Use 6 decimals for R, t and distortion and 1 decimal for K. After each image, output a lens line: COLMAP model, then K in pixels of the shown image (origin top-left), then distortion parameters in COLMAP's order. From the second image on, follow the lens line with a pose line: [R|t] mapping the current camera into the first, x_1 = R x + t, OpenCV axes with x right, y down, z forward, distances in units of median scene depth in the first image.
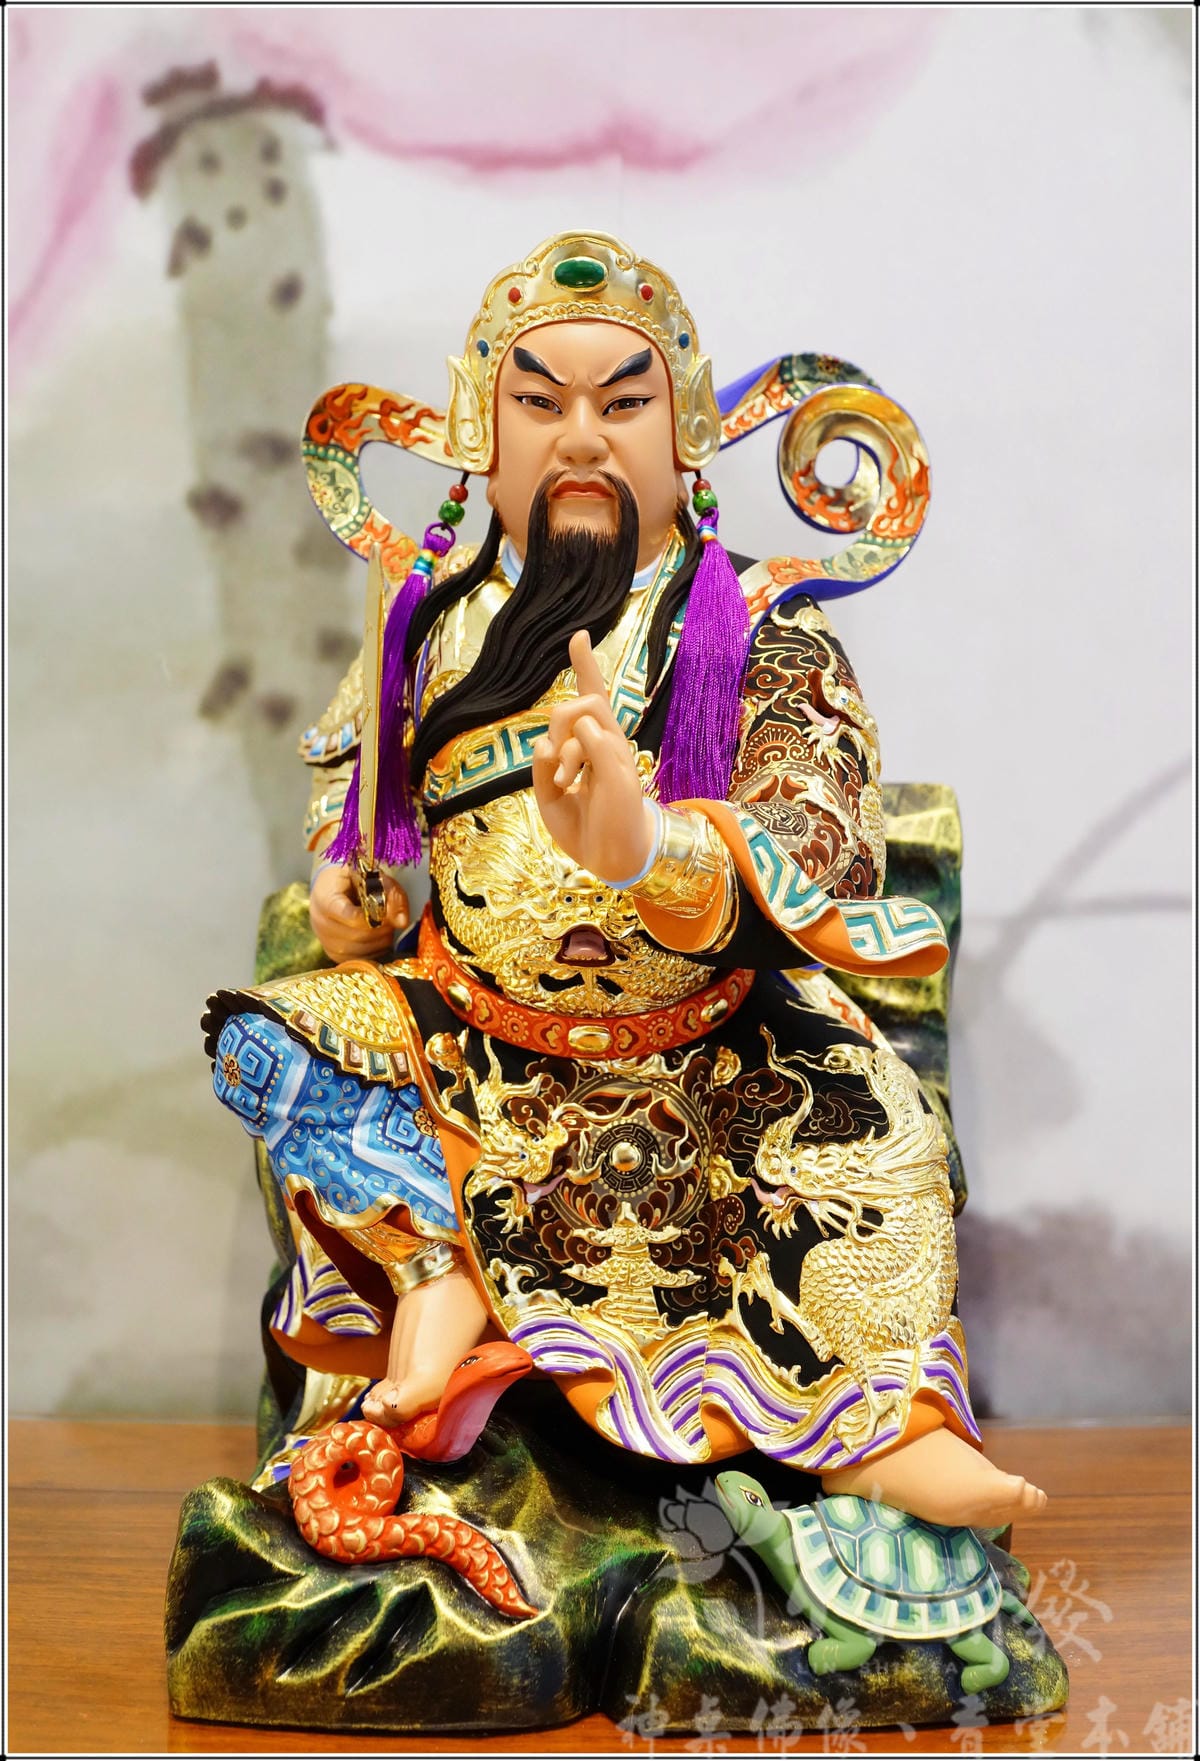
lens RADIAL K [[1804.5, 0, 609.1], [0, 1804.5, 917.5], [0, 0, 1]] dist [-0.080883, -0.001167]
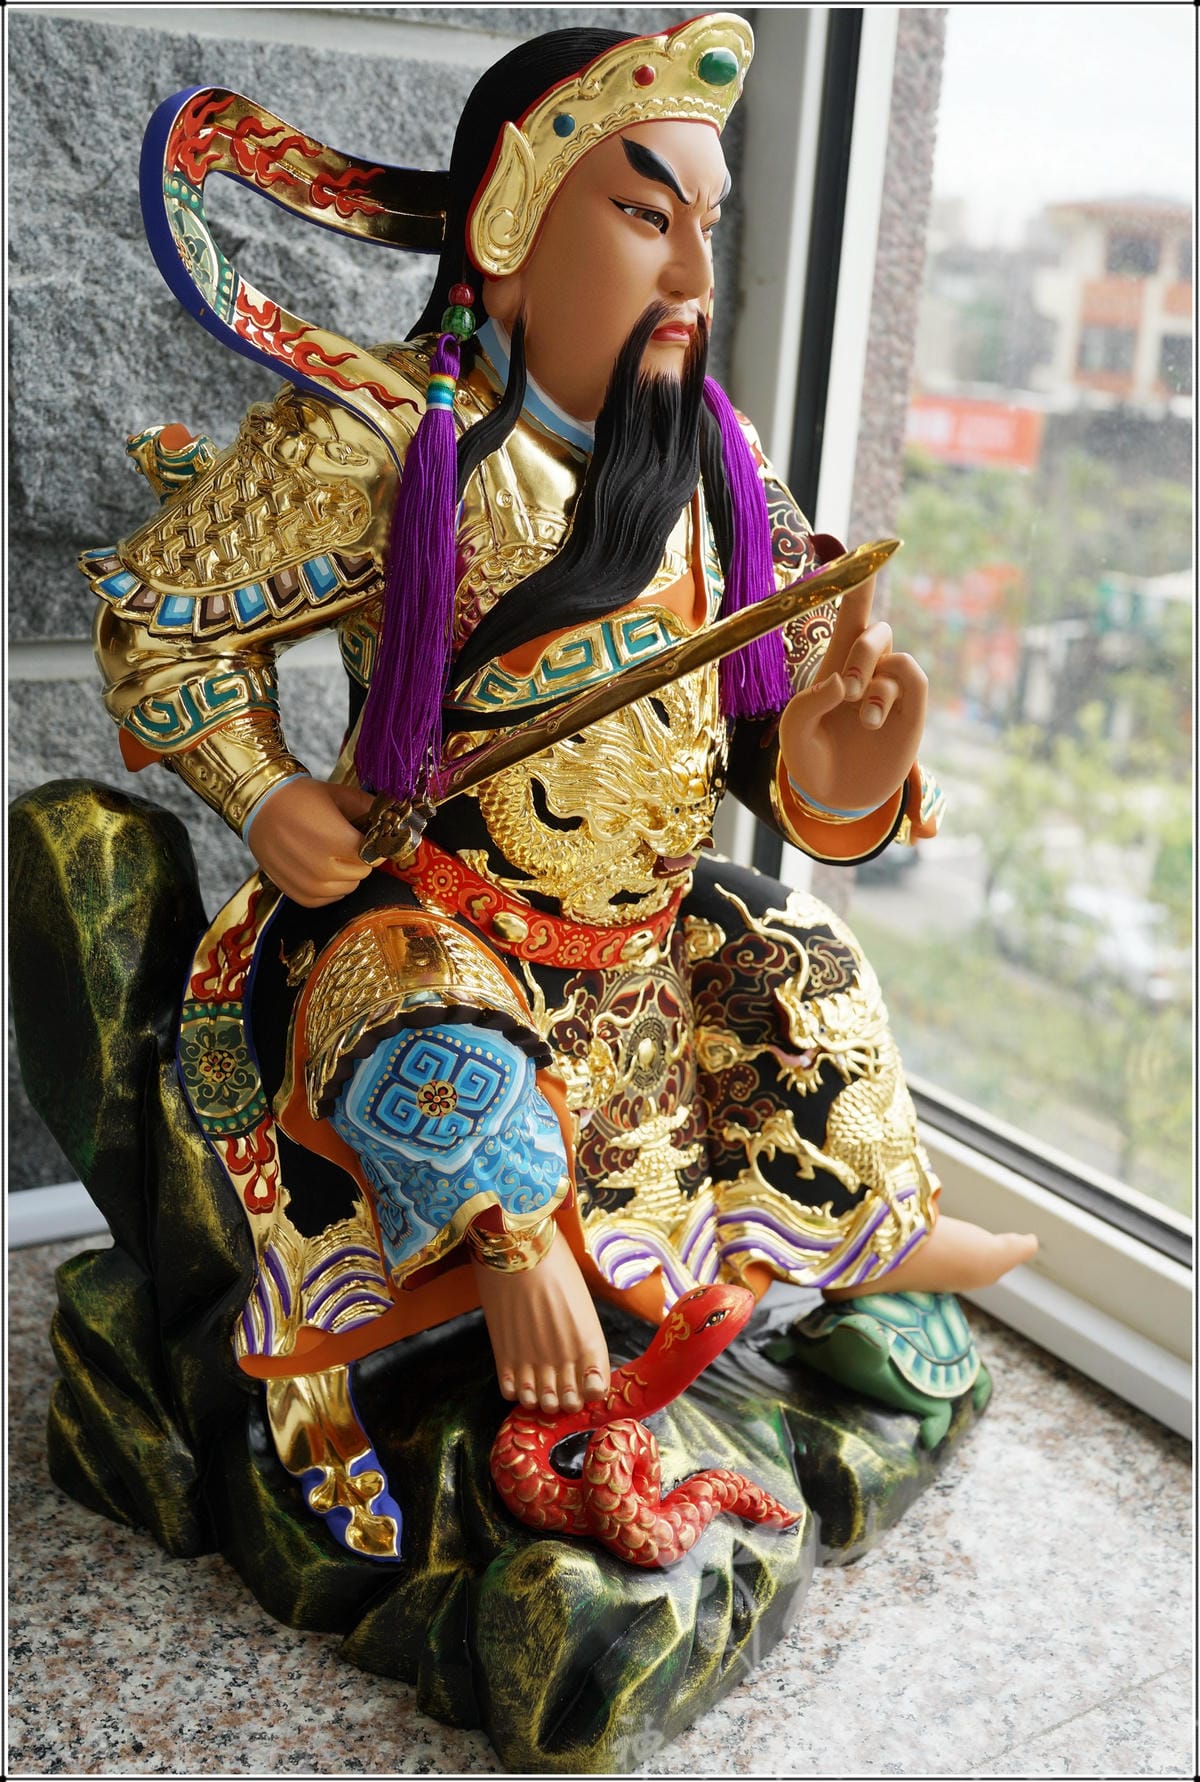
lens RADIAL K [[1854.8, 0, 552.0], [0, 1854.8, 945.1], [0, 0, 1]] dist [-0.082308, -0.032267]
pose [[0.614812, -0.234035, 0.753149, -0.761265], [-0.003631, 0.954107, 0.299445, -0.219307], [-0.788665, -0.186837, 0.585747, 0.485108]]
